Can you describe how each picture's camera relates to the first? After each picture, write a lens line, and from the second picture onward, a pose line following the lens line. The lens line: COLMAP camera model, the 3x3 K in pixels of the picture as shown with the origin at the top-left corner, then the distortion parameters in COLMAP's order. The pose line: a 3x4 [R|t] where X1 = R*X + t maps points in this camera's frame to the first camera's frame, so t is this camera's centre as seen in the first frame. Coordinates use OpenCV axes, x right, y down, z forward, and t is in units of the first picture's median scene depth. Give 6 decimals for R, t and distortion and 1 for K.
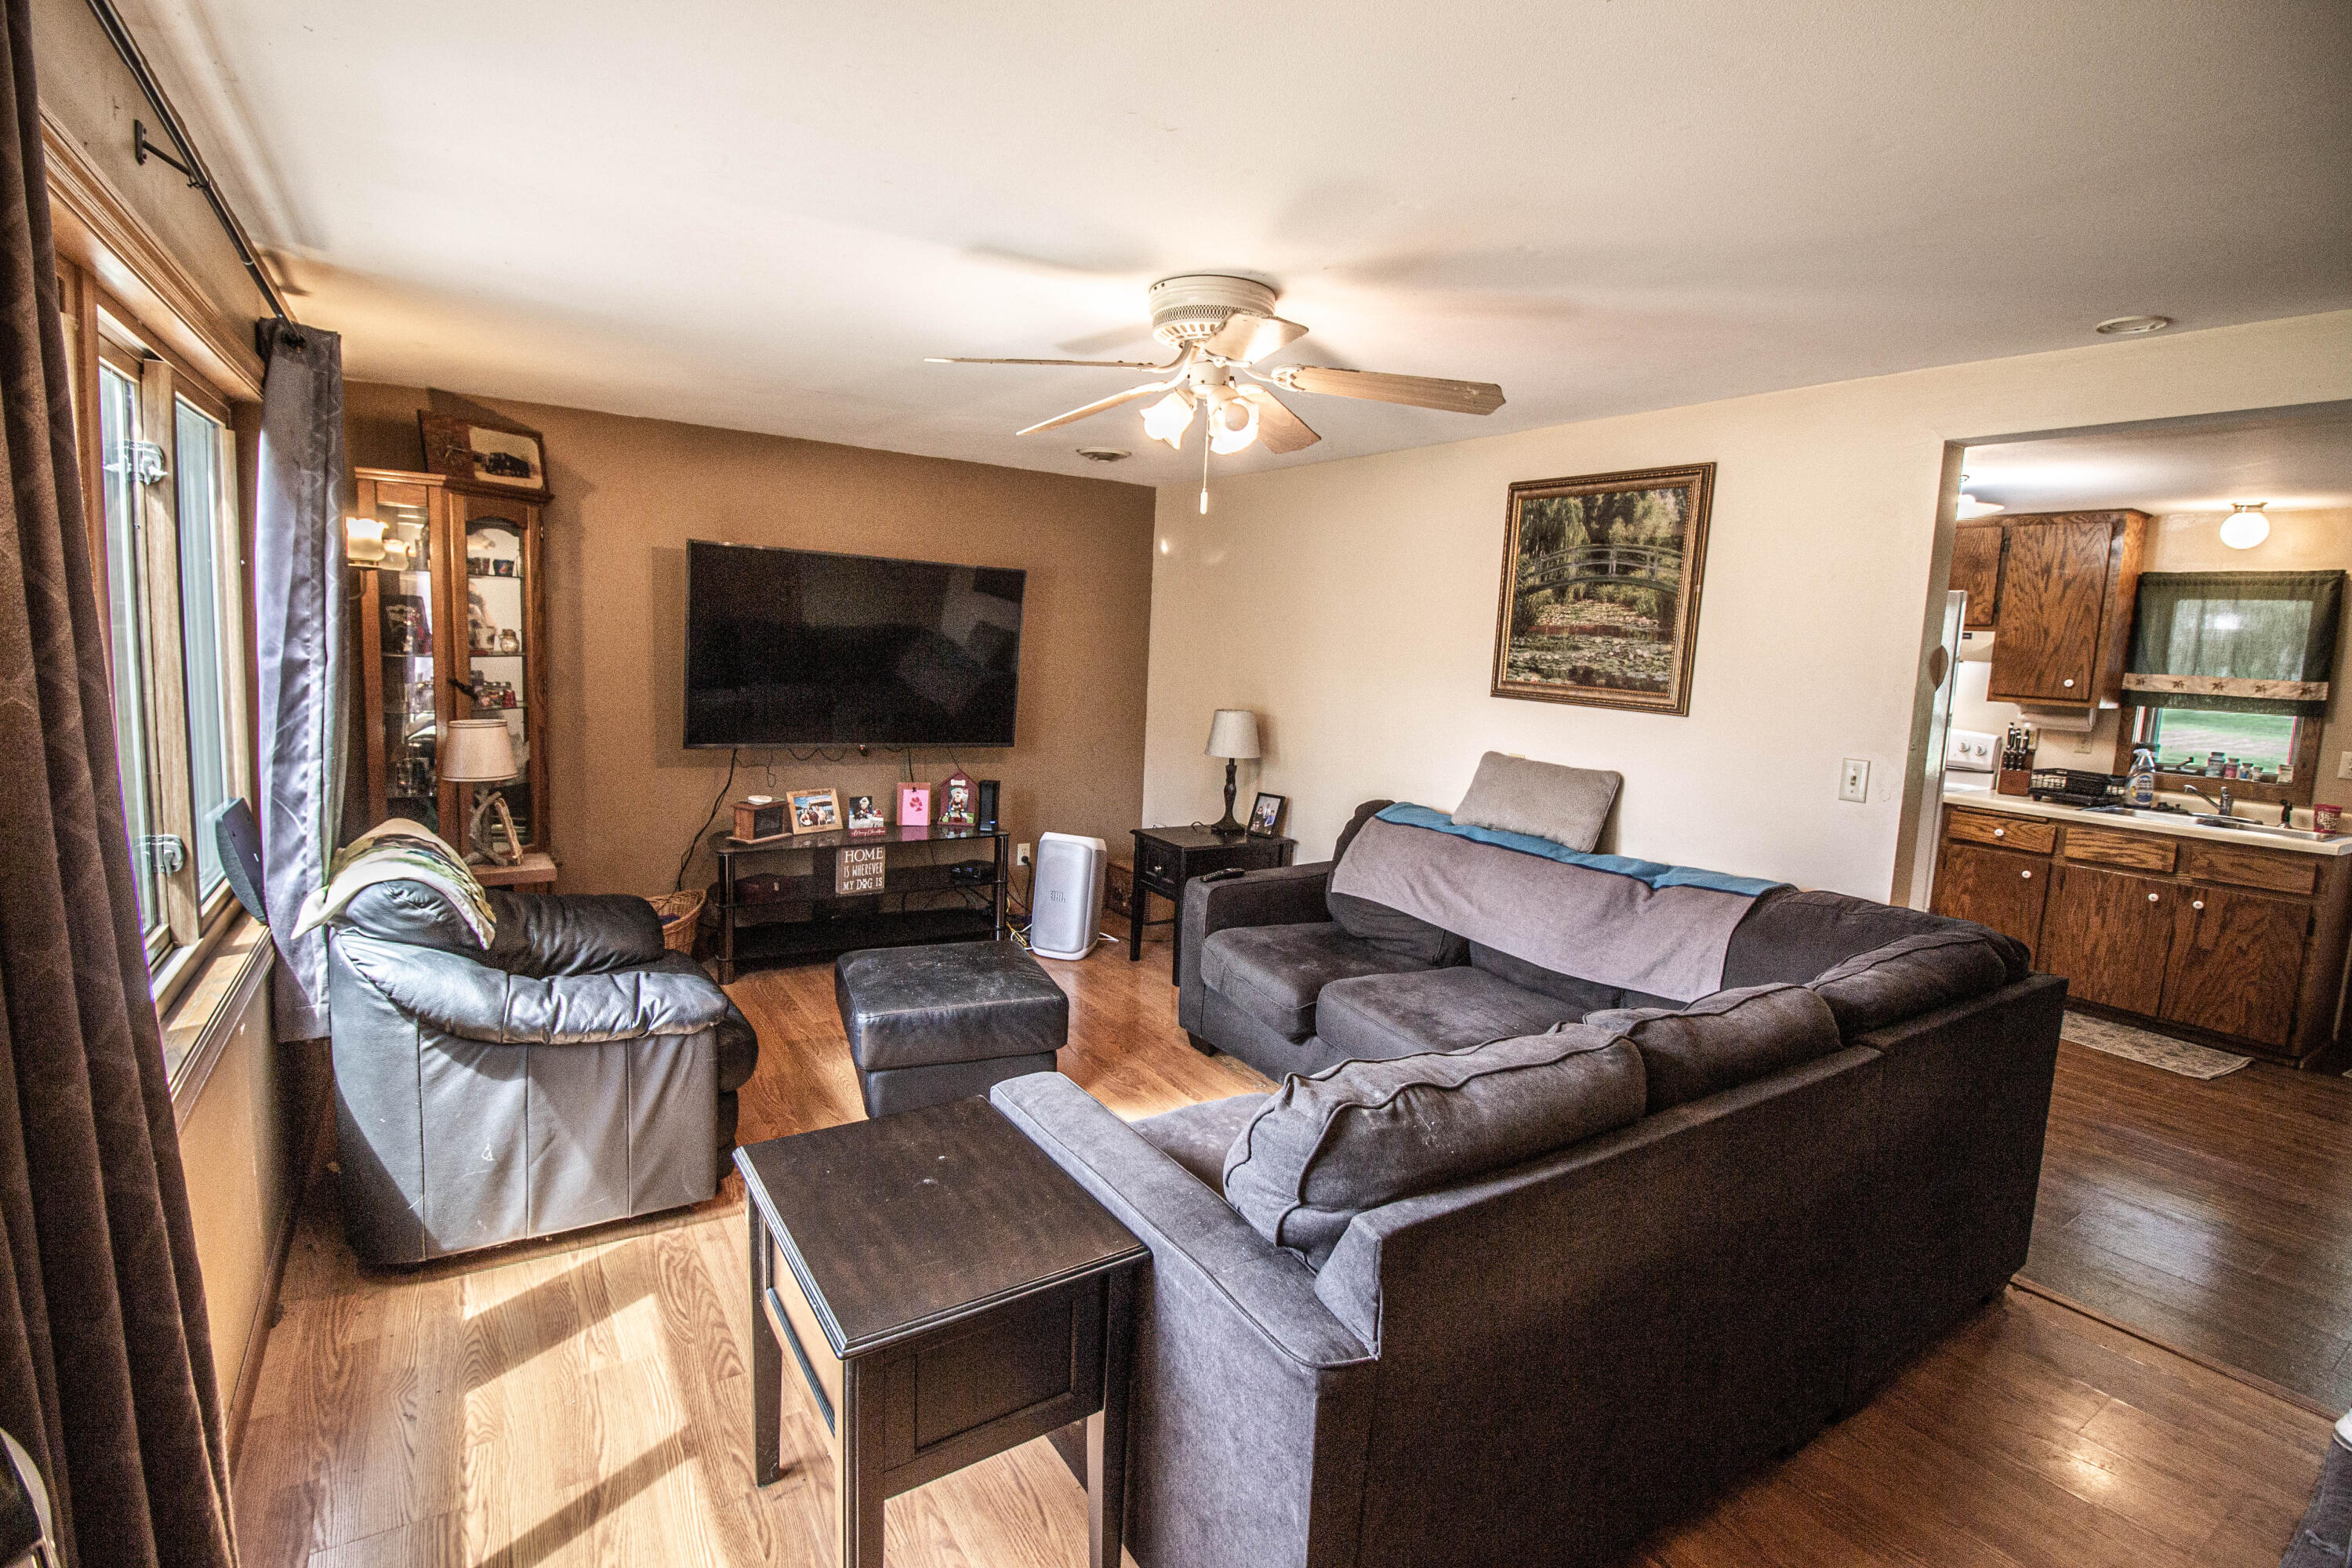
lens RADIAL K [[1093.0, 0, 1176.0], [0, 1093.0, 762.0], [0, 0, 1]] dist [-0.003745, -0.012075]
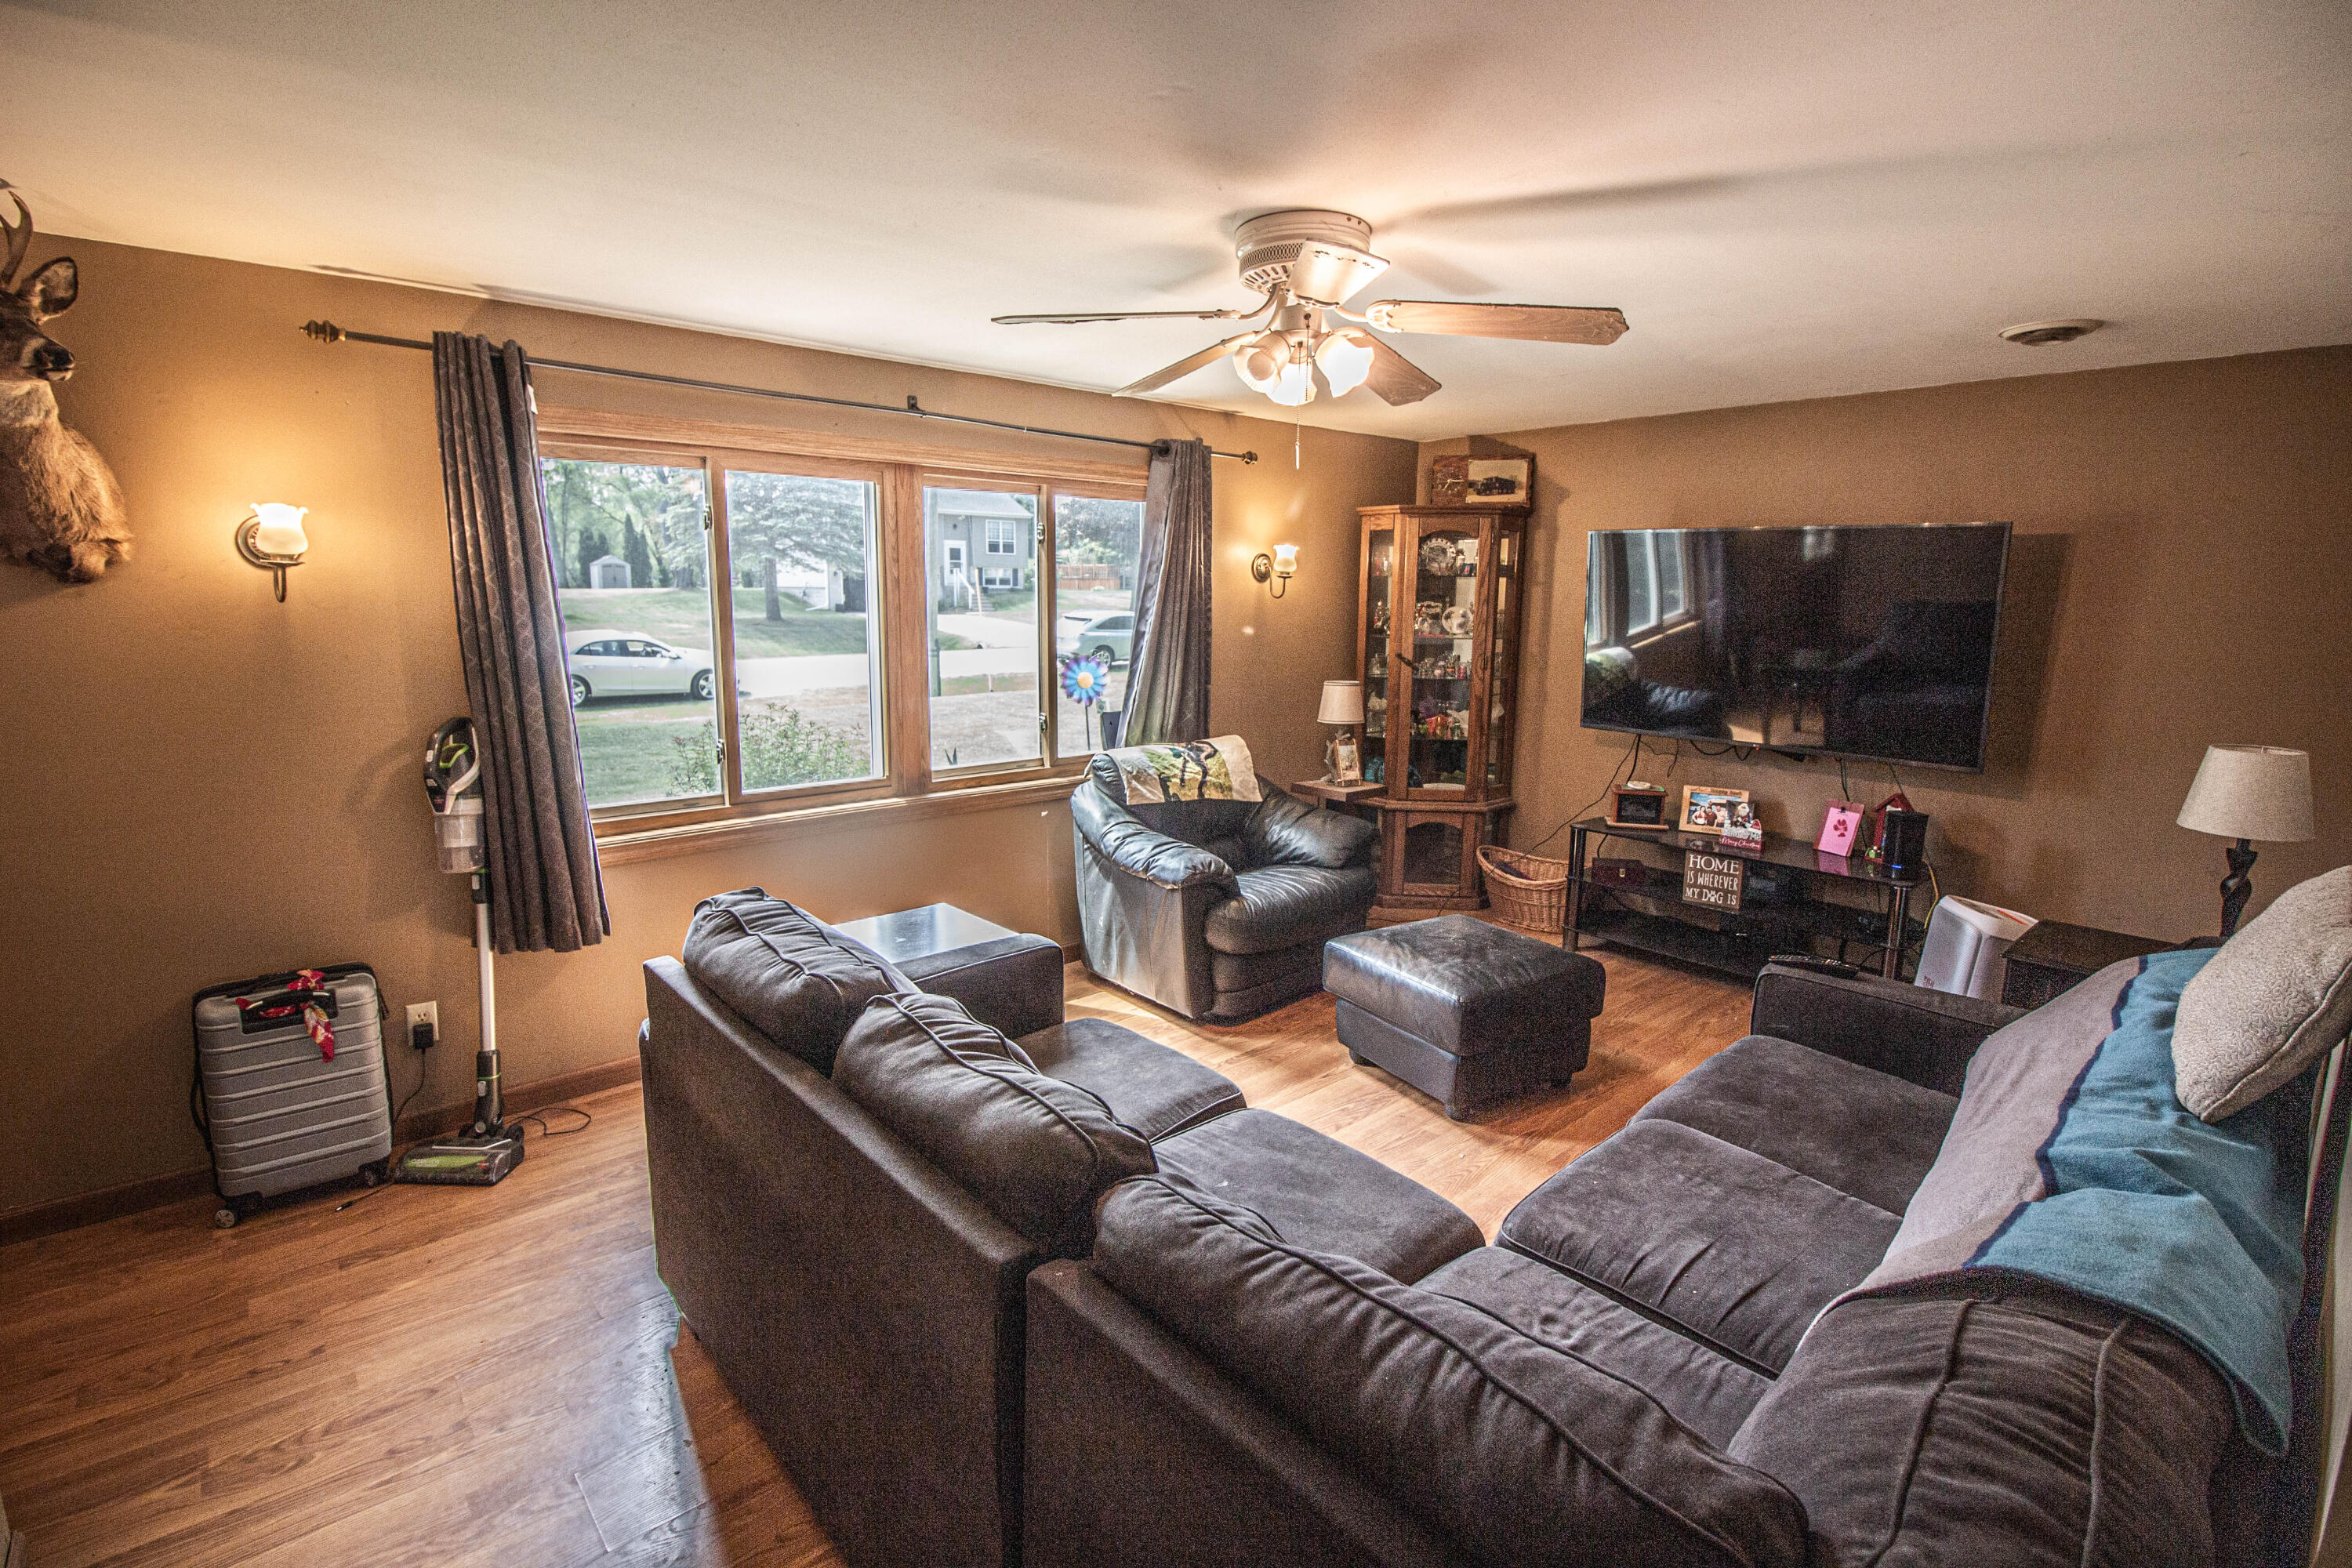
lens RADIAL K [[1086.2, 0, 1173.3], [0, 1086.2, 766.4], [0, 0, 1]] dist [-0.002588, -0.011562]
pose [[0.150380, 0.112613, -0.982194, 0.536029], [-0.117333, 0.988502, 0.095372, -0.028421], [0.981641, 0.100902, 0.161864, 0.429708]]
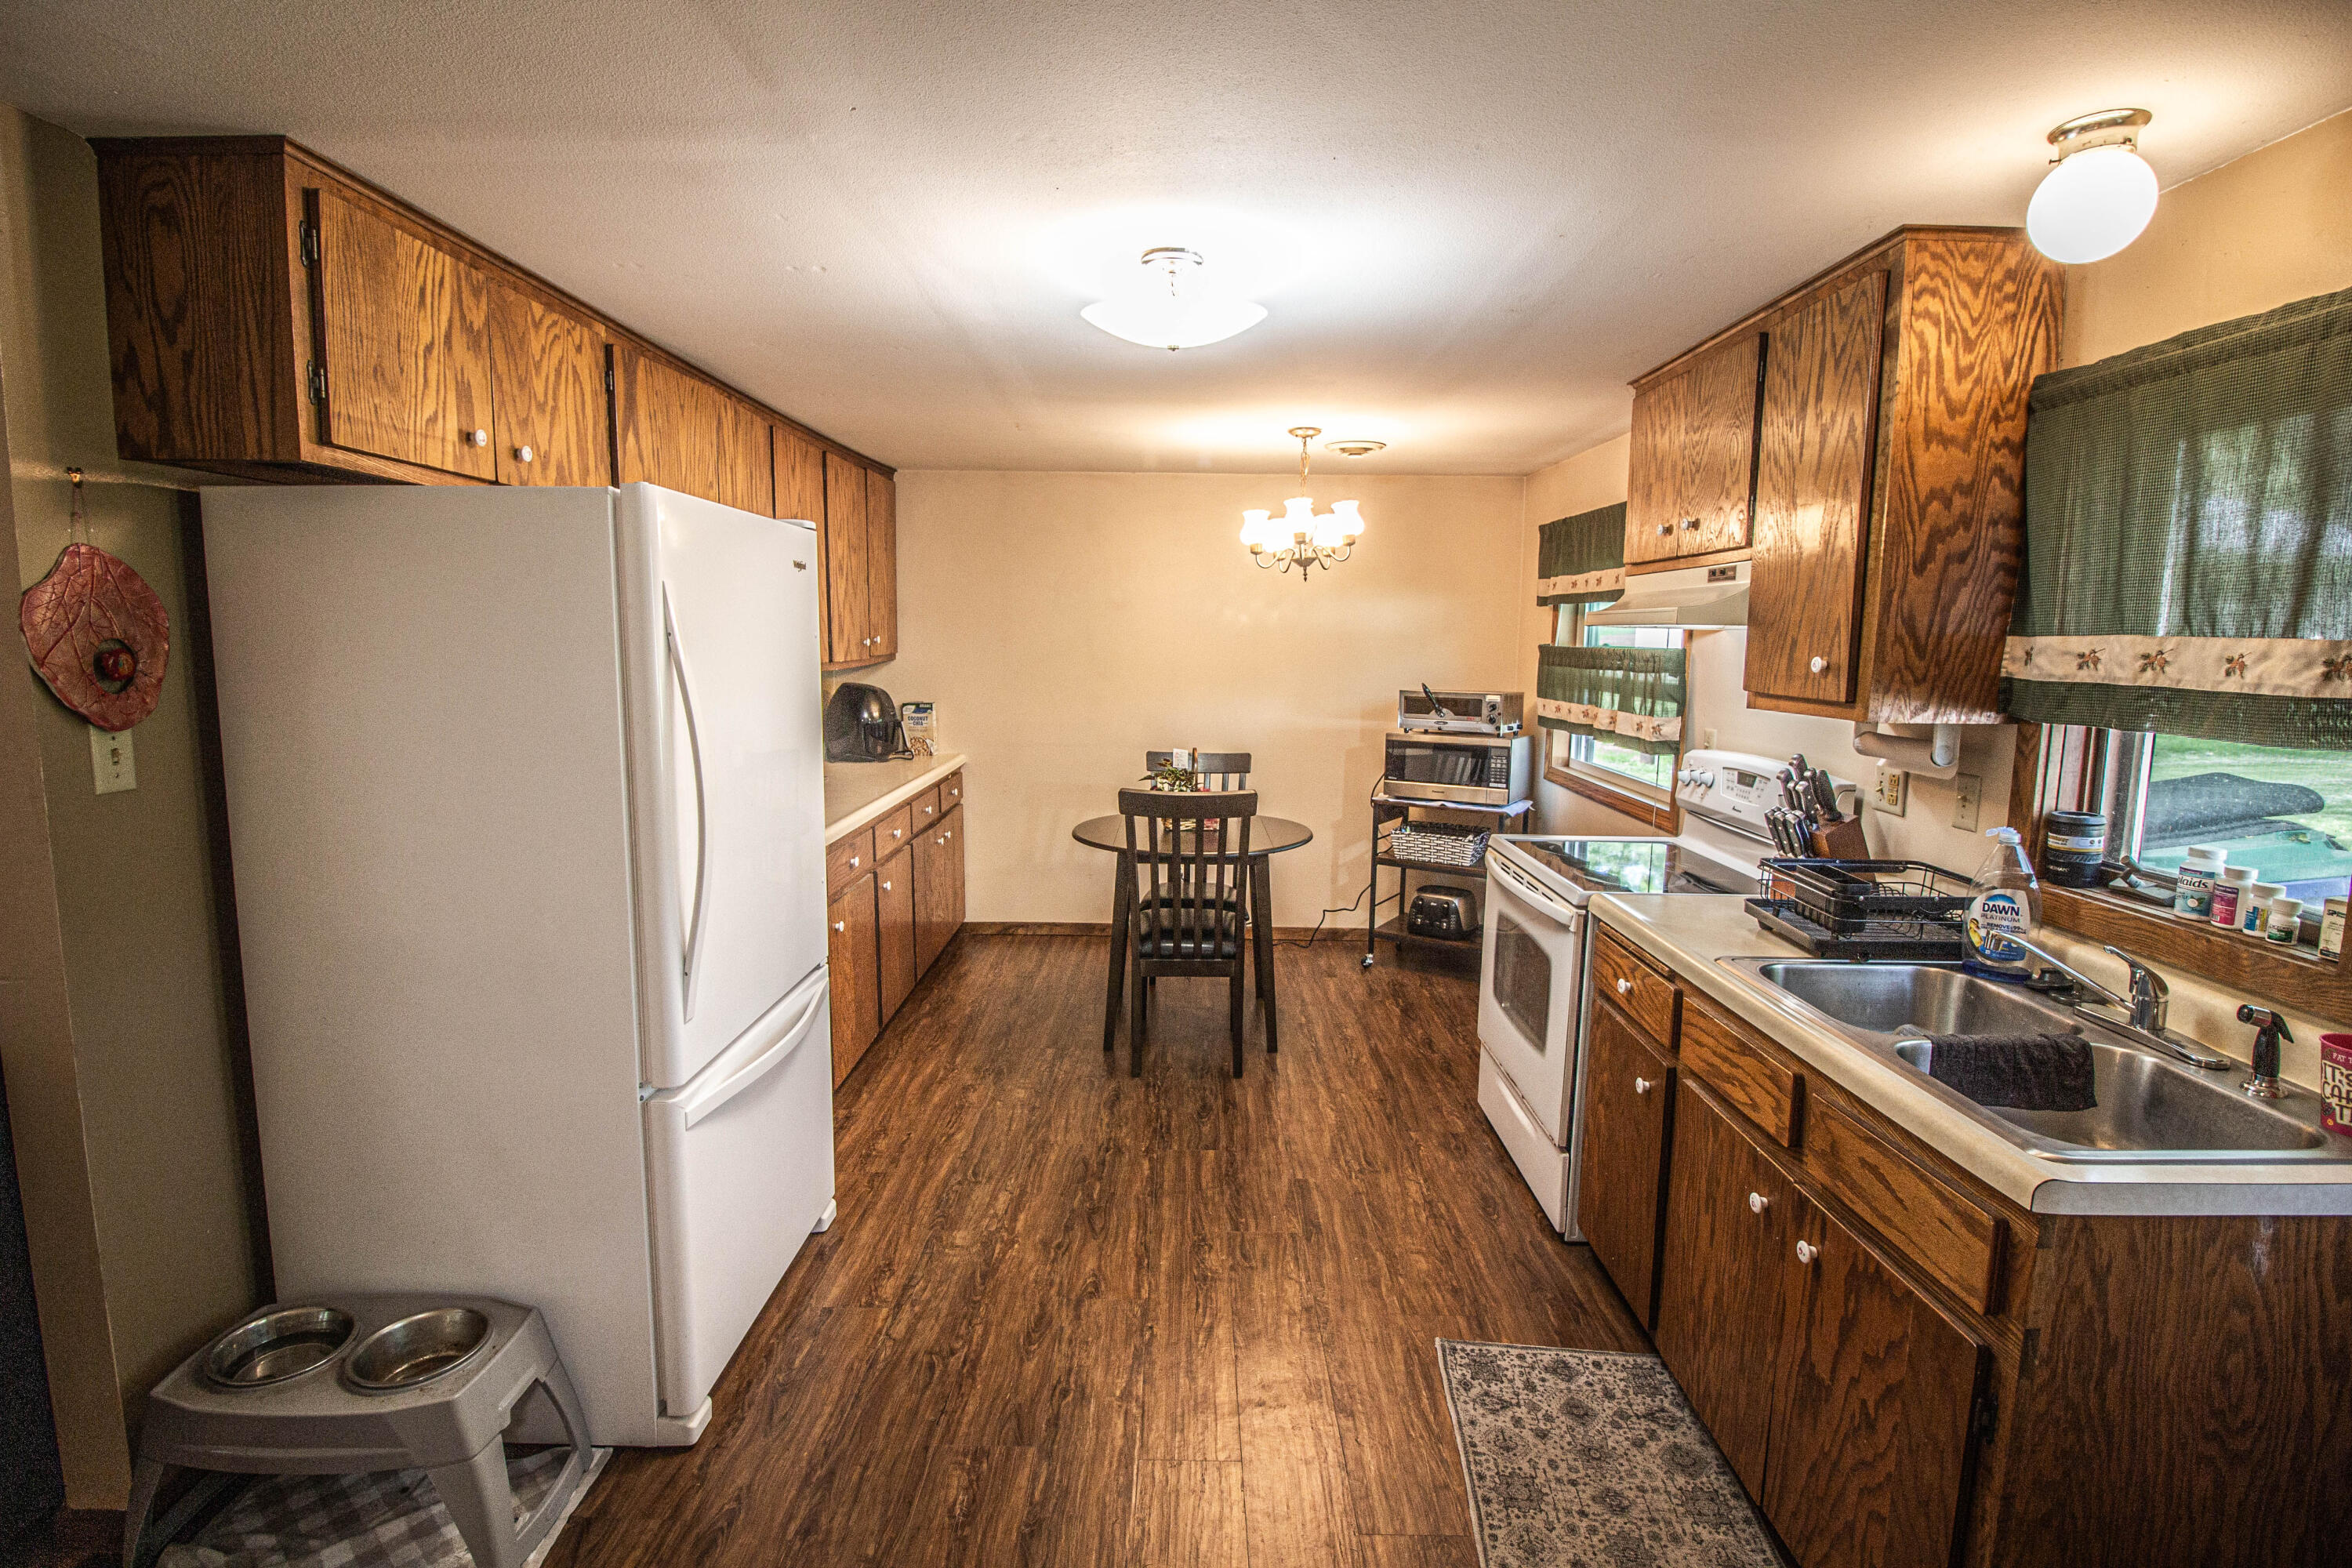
lens RADIAL K [[1085.5, 0, 1179.4], [0, 1085.5, 770.5], [0, 0, 1]] dist [0.002085, -0.016121]
pose [[0.833628, 0.031498, -0.551427, 0.901892], [-0.035904, 0.999351, 0.002806, -0.023994], [0.551158, 0.017460, 0.834218, 0.529544]]
